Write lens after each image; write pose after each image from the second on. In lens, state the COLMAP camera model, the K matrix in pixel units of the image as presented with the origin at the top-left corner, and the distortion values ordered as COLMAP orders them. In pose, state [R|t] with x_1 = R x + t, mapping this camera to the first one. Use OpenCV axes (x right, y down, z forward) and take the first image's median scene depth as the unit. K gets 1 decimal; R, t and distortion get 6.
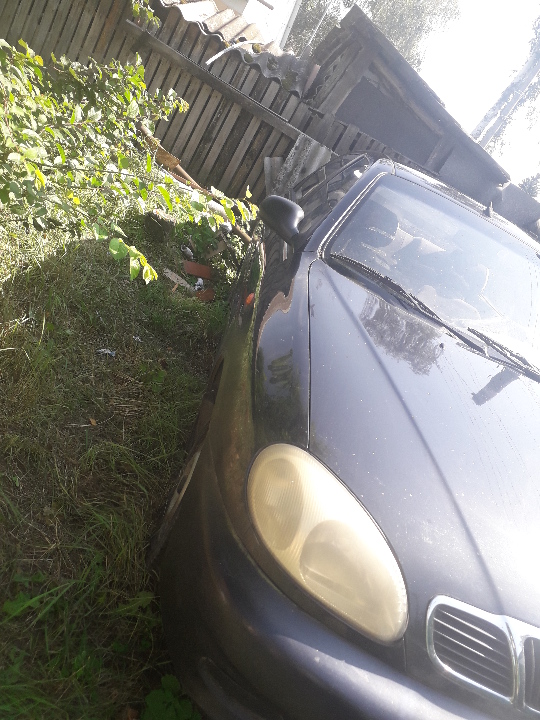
lens RADIAL K [[564.1, 0, 268.2], [0, 564.1, 361.1], [0, 0, 1]] dist [0.047285, -0.014822]
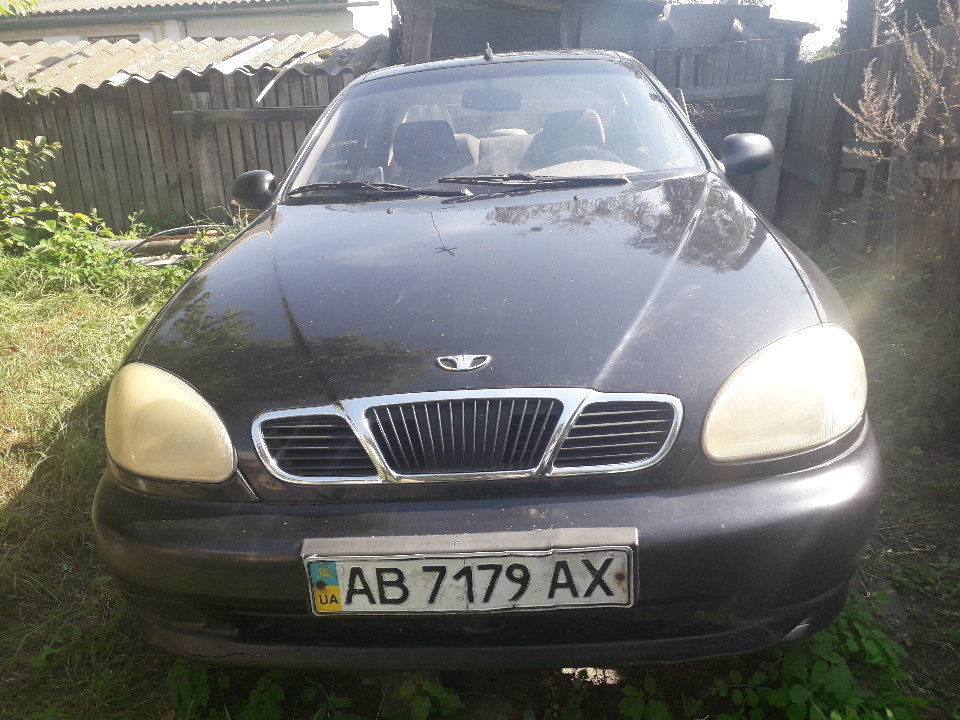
lens RADIAL K [[752.2, 0, 484.3], [0, 752.2, 363.7], [0, 0, 1]] dist [0.047285, -0.014822]
pose [[0.847320, -0.501640, -0.174374, 0.165401], [0.483846, 0.864527, -0.135963, 0.129665], [0.218955, 0.030834, 0.975248, -0.029806]]
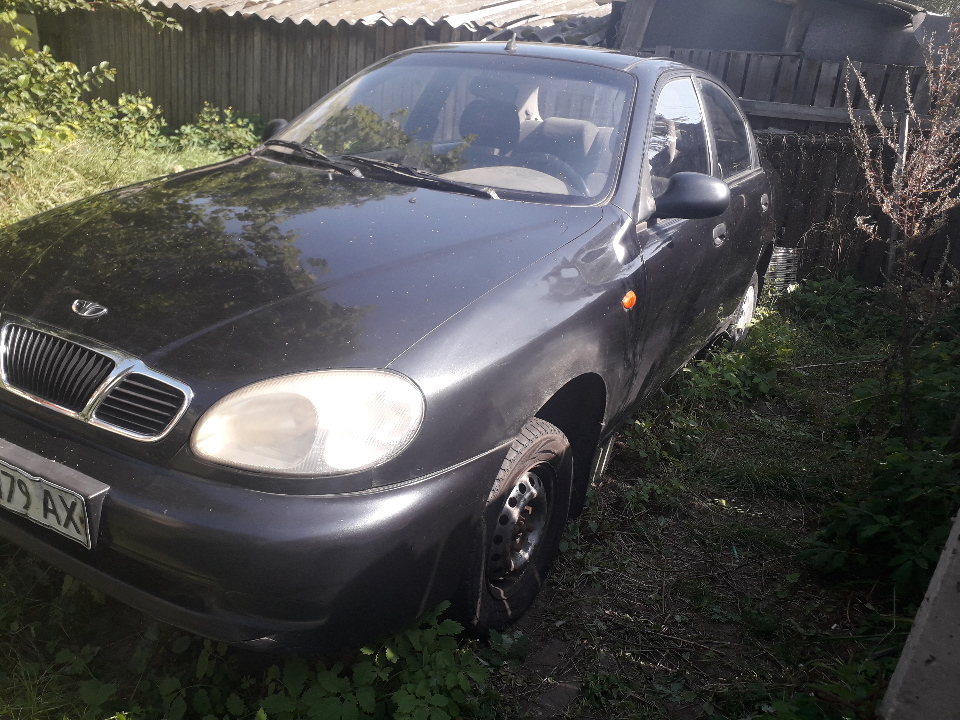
lens RADIAL K [[752.2, 0, 478.3], [0, 752.2, 355.1], [0, 0, 1]] dist [0.047285, -0.014822]
pose [[0.832727, -0.240871, -0.498544, 0.368211], [0.148321, 0.964549, -0.218278, 0.190552], [0.533448, 0.107821, 0.838933, 0.040540]]
